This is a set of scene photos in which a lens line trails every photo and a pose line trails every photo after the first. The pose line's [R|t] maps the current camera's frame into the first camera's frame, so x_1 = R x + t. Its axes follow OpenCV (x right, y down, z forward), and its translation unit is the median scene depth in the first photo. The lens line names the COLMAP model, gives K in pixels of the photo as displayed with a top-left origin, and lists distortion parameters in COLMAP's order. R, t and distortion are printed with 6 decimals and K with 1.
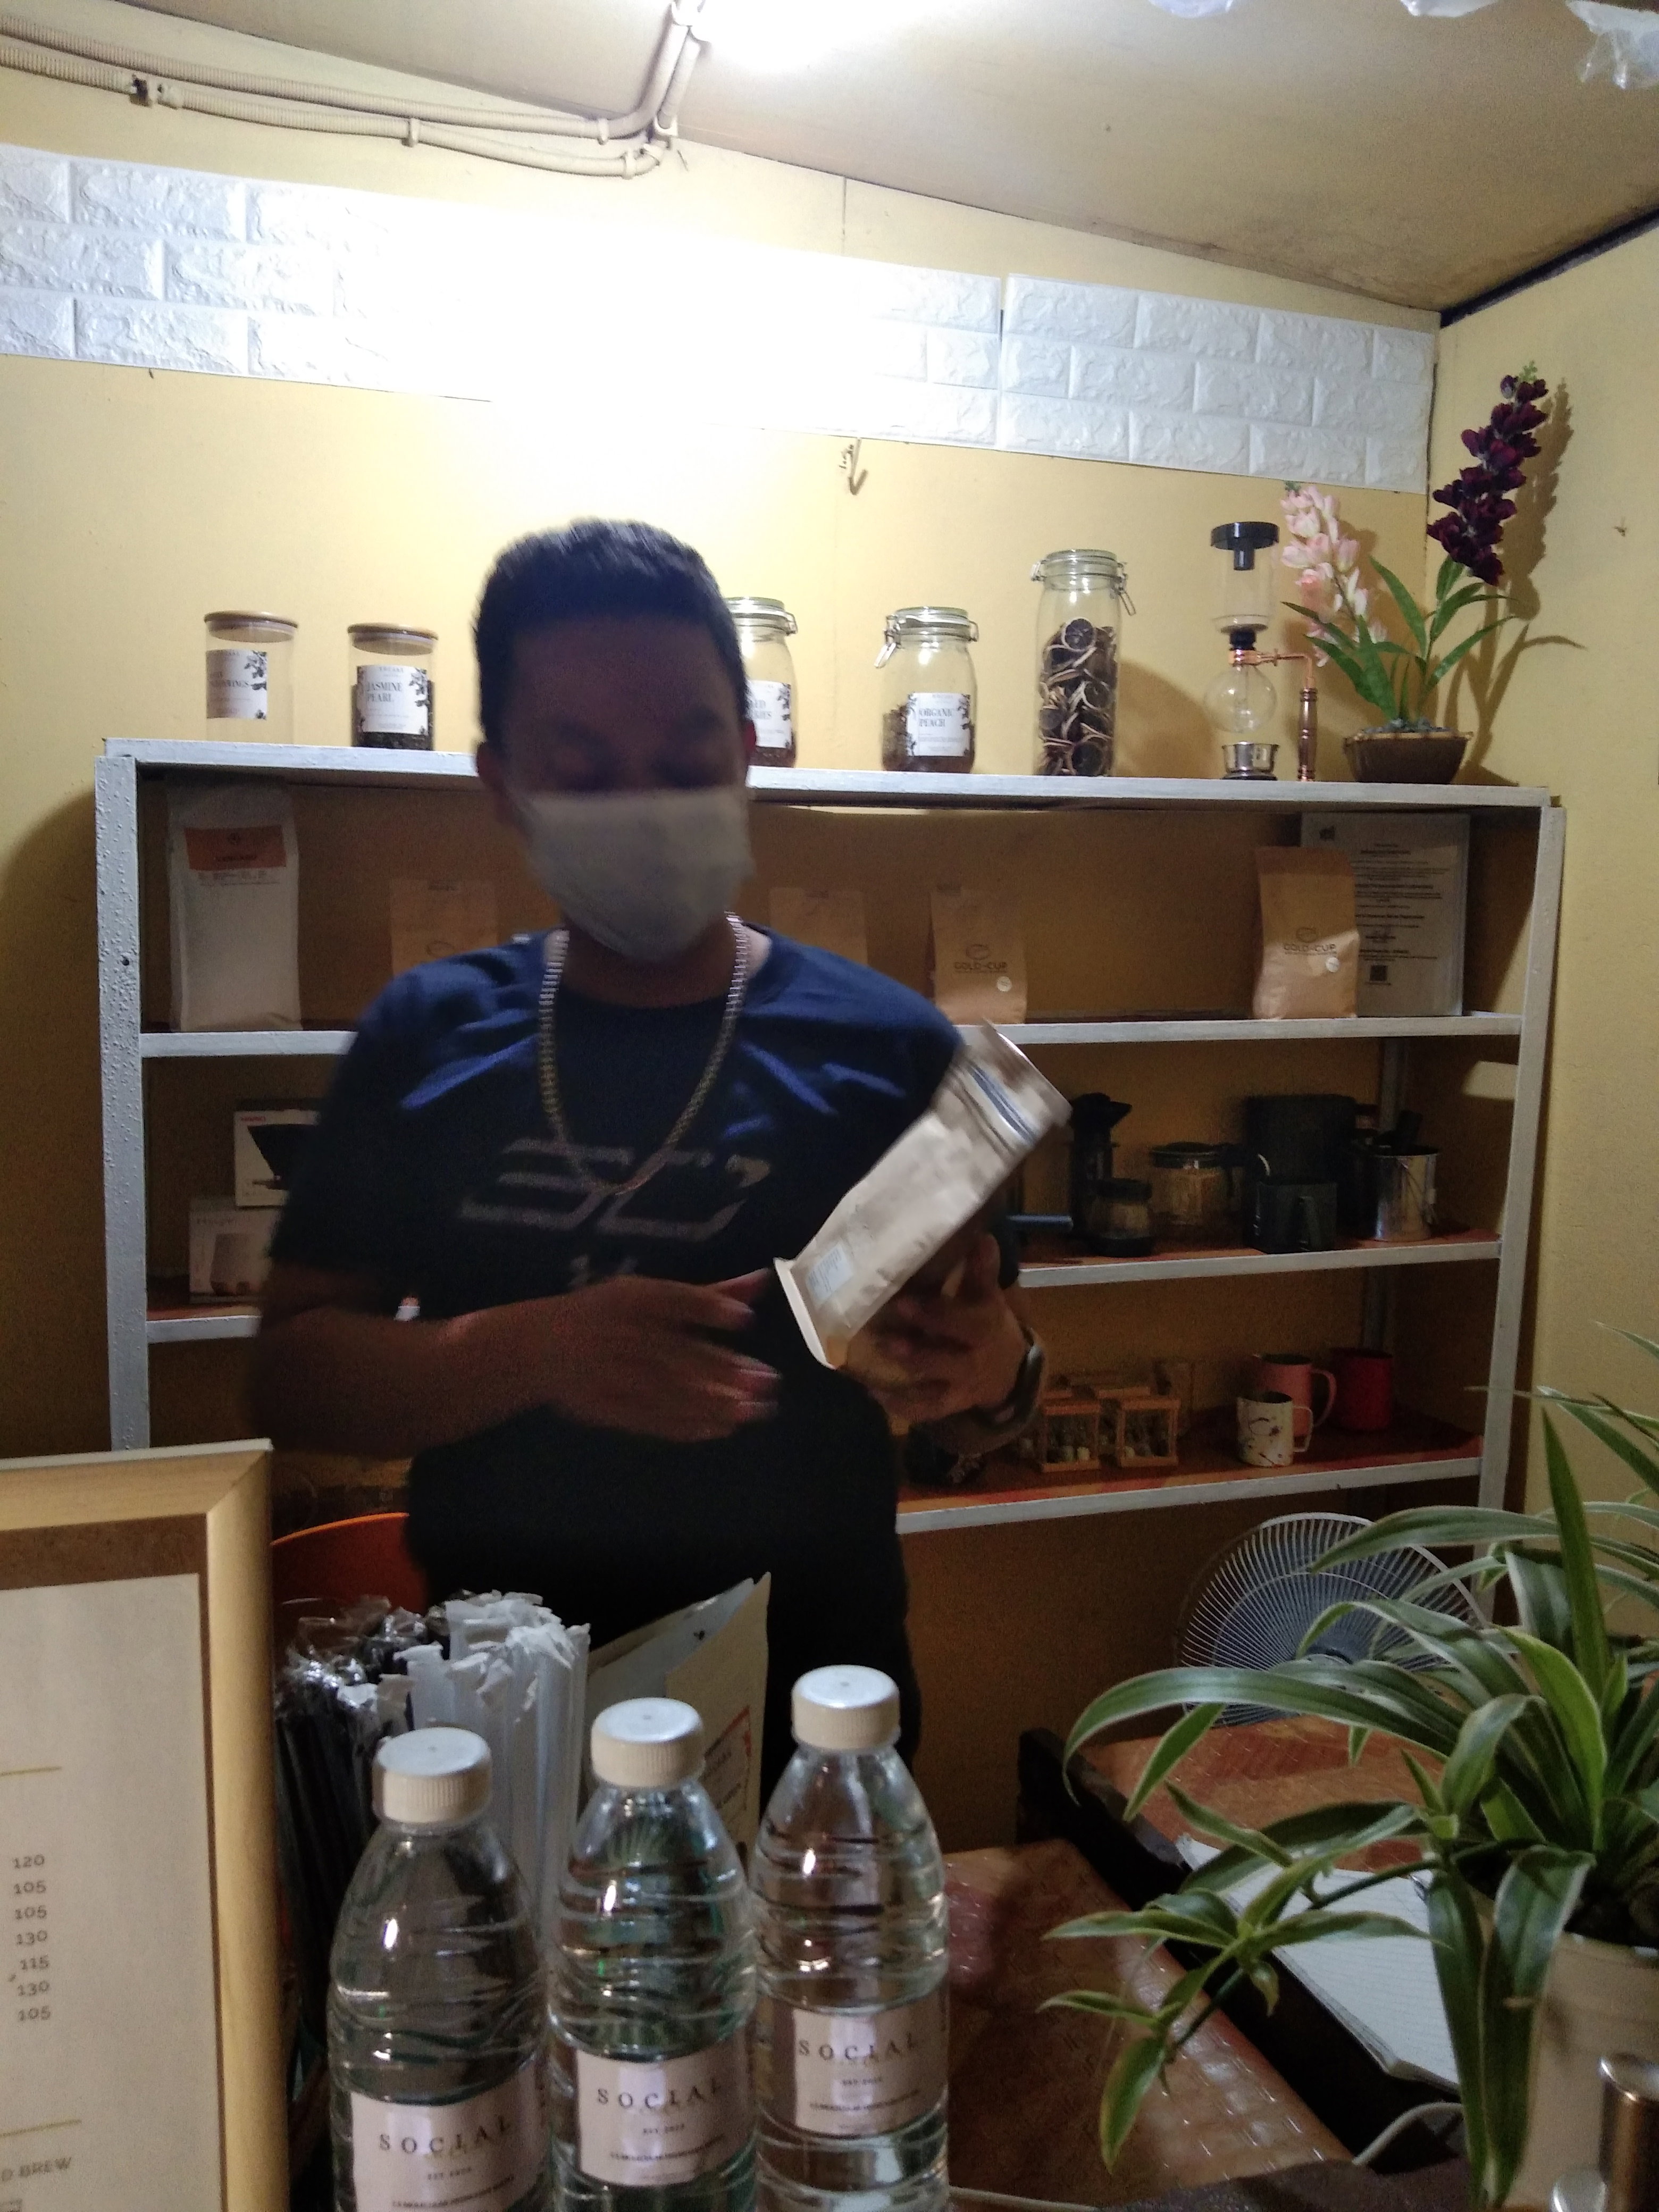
lens RADIAL K [[1737.8, 0, 829.5], [0, 1737.8, 1106.0], [0, 0, 1]] dist [0.095203, -0.238129]
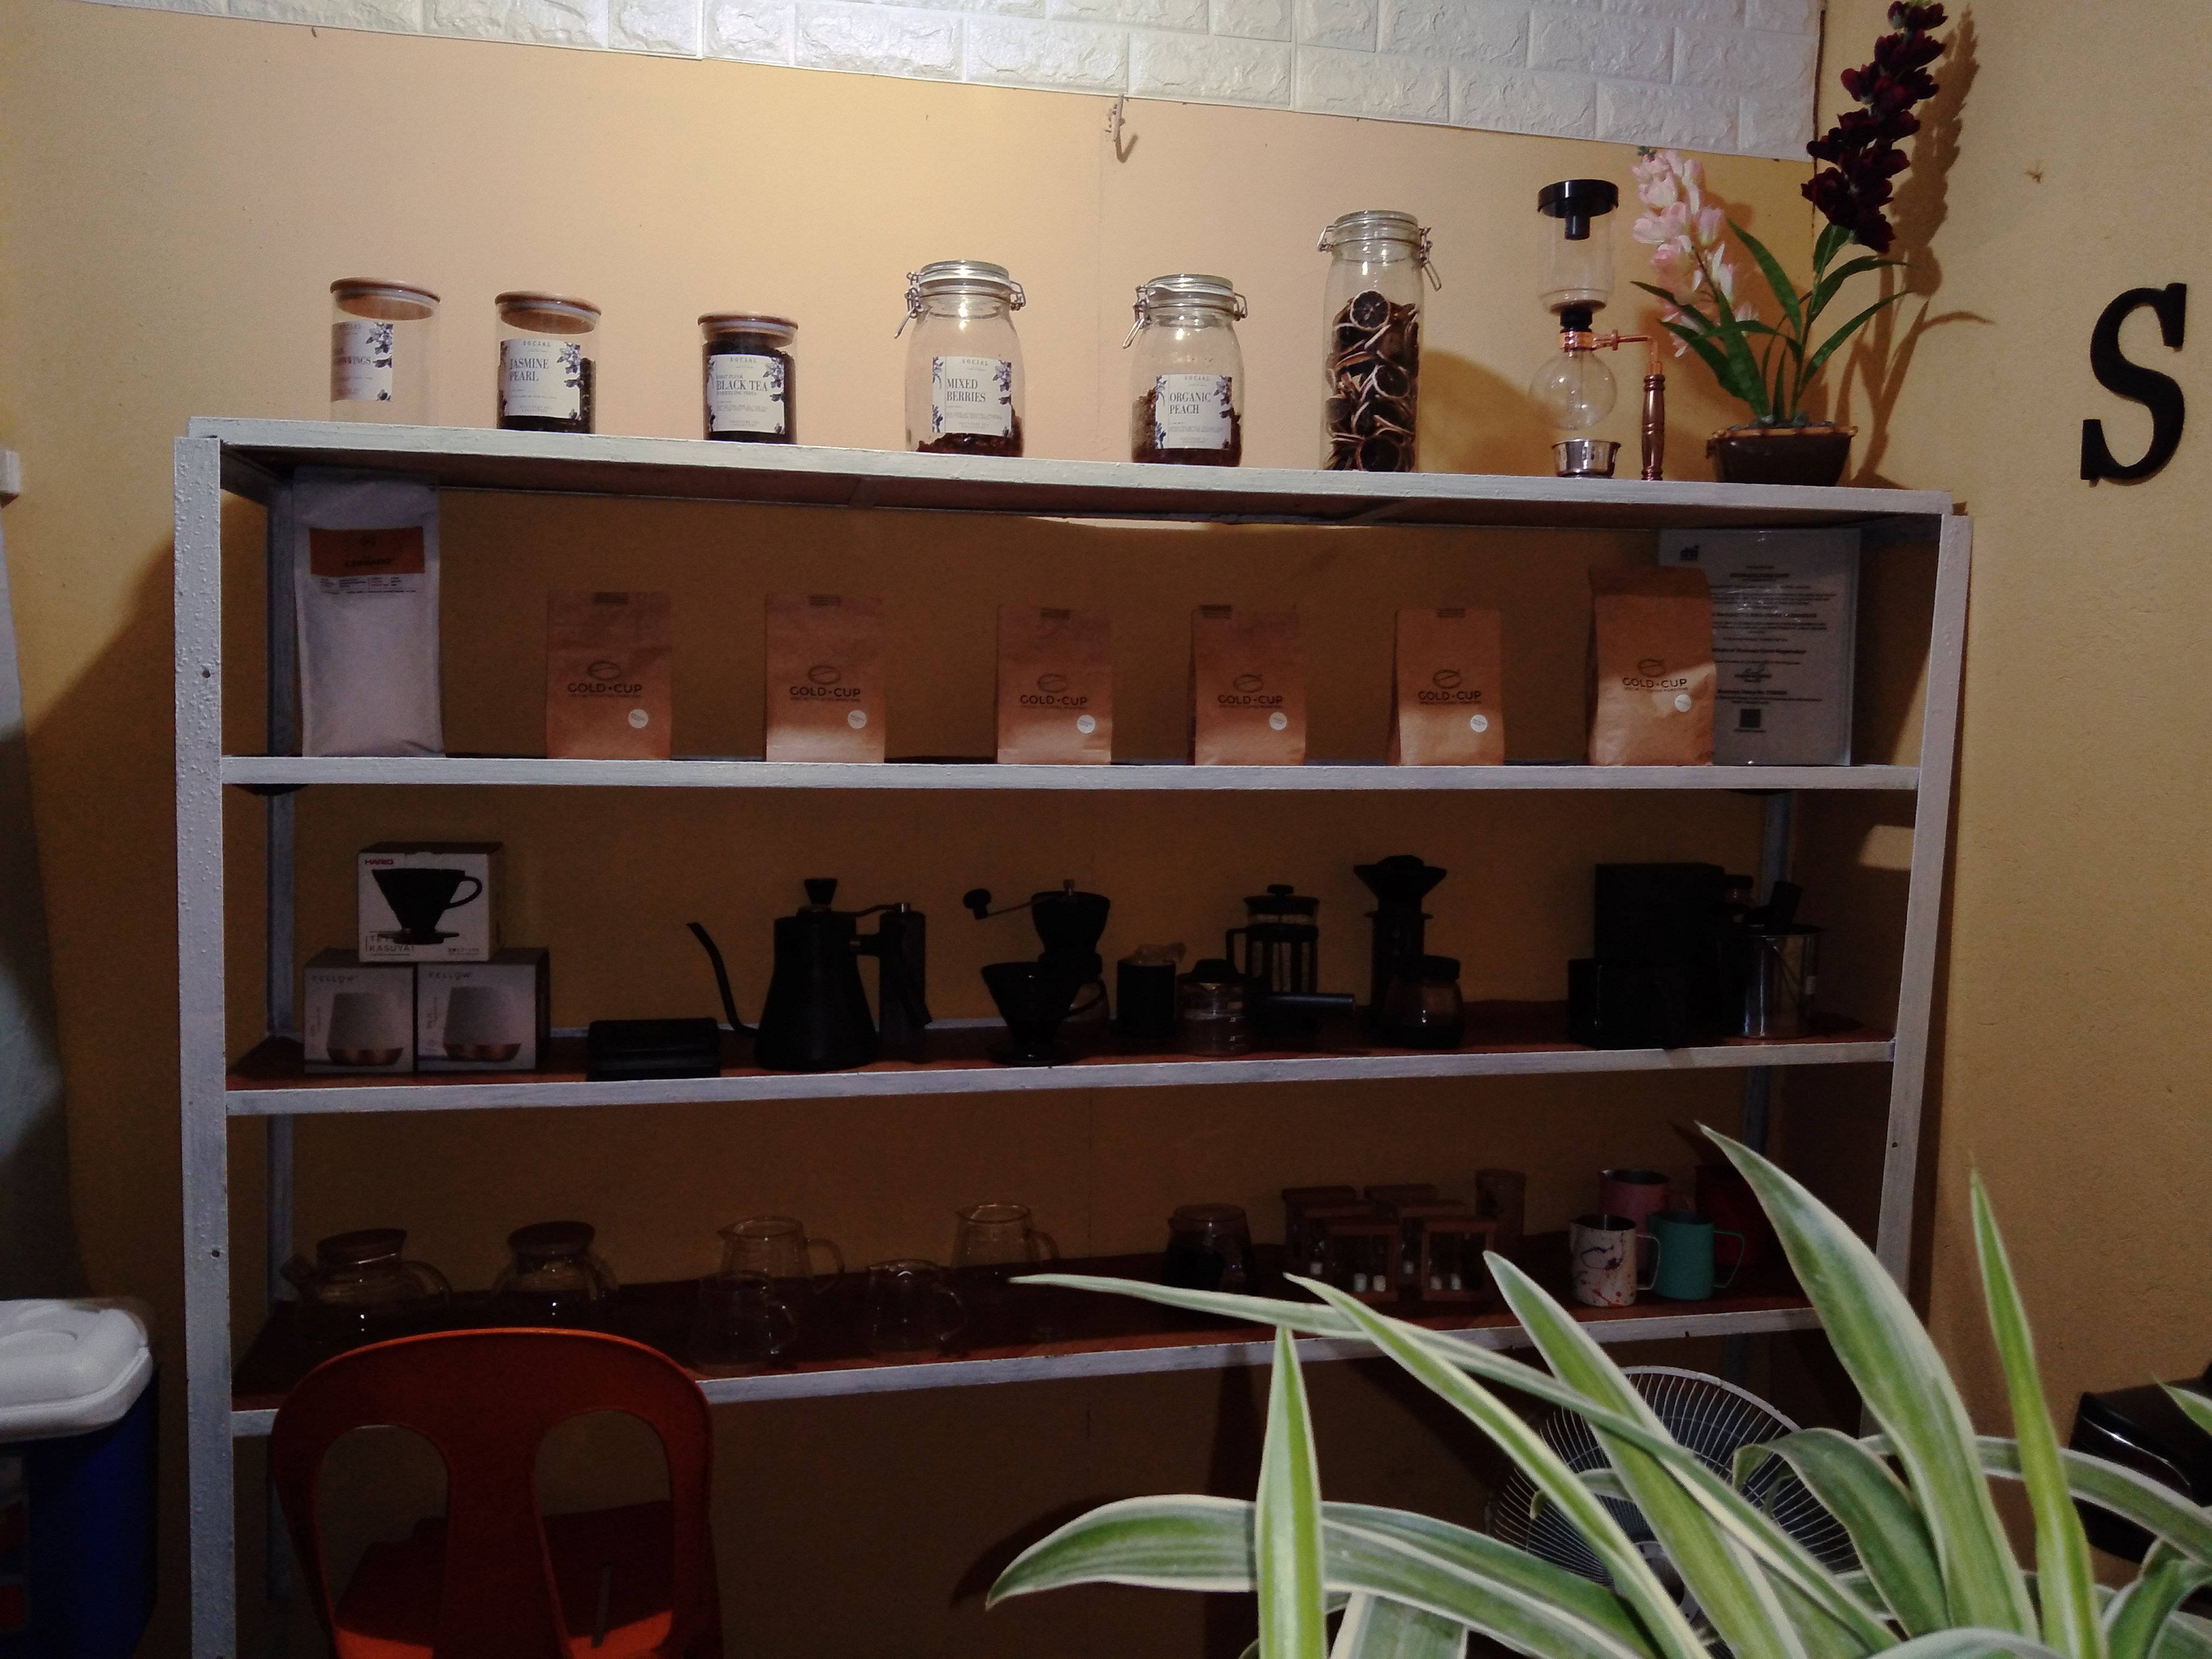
lens RADIAL K [[1750.2, 0, 1119.2], [0, 1750.2, 831.8], [0, 0, 1]] dist [0.039013, -0.113940]
pose [[0.994802, 0.013619, -0.100917, 0.103454], [-0.017284, 0.999219, -0.035531, 0.014454], [0.100354, 0.037091, 0.994260, 0.141504]]
